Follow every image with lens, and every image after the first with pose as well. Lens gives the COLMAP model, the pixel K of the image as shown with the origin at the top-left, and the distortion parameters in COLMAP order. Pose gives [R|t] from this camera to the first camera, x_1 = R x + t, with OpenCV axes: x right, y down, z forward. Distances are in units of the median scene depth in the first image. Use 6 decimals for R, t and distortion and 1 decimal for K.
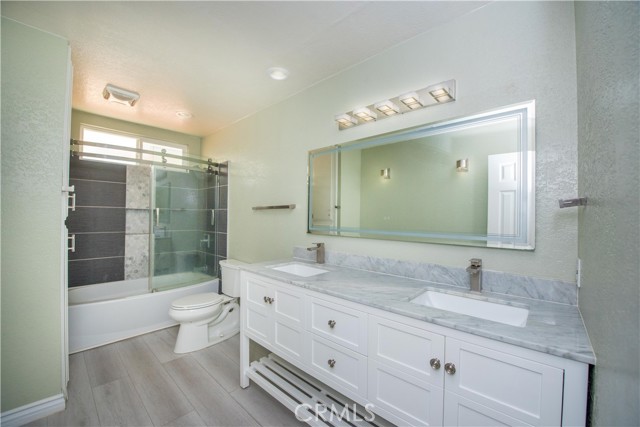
lens RADIAL K [[255.8, 0, 318.0], [0, 255.8, 215.8], [0, 0, 1]] dist [-0.022032, -0.000027]
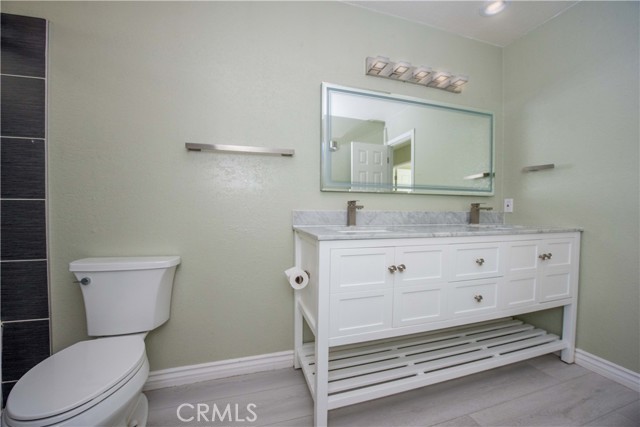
lens RADIAL K [[255.8, 0, 318.0], [0, 255.8, 215.8], [0, 0, 1]] dist [-0.022032, -0.000027]
pose [[0.502397, -0.029732, 0.864126, -0.935780], [-0.004135, 0.999315, 0.036788, 0.149834], [-0.864627, -0.022056, 0.501929, 0.818892]]
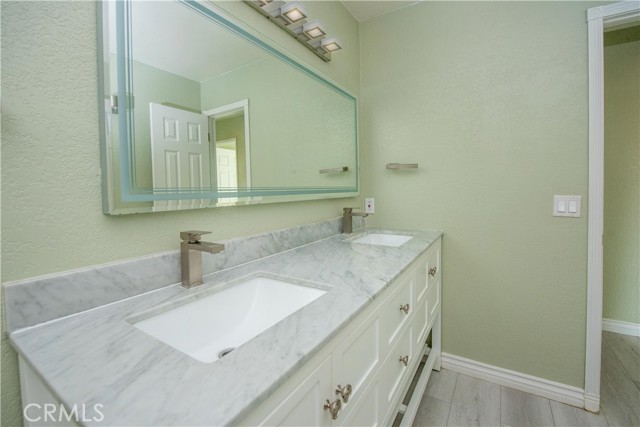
lens RADIAL K [[281.8, 0, 323.7], [0, 281.8, 198.9], [0, 0, 1]] dist [-0.015836, -0.000159]
pose [[-0.193121, -0.047509, 0.980024, -0.539378], [0.010993, 0.998660, 0.050579, 0.044226], [-0.981113, 0.020541, -0.192339, 1.071980]]
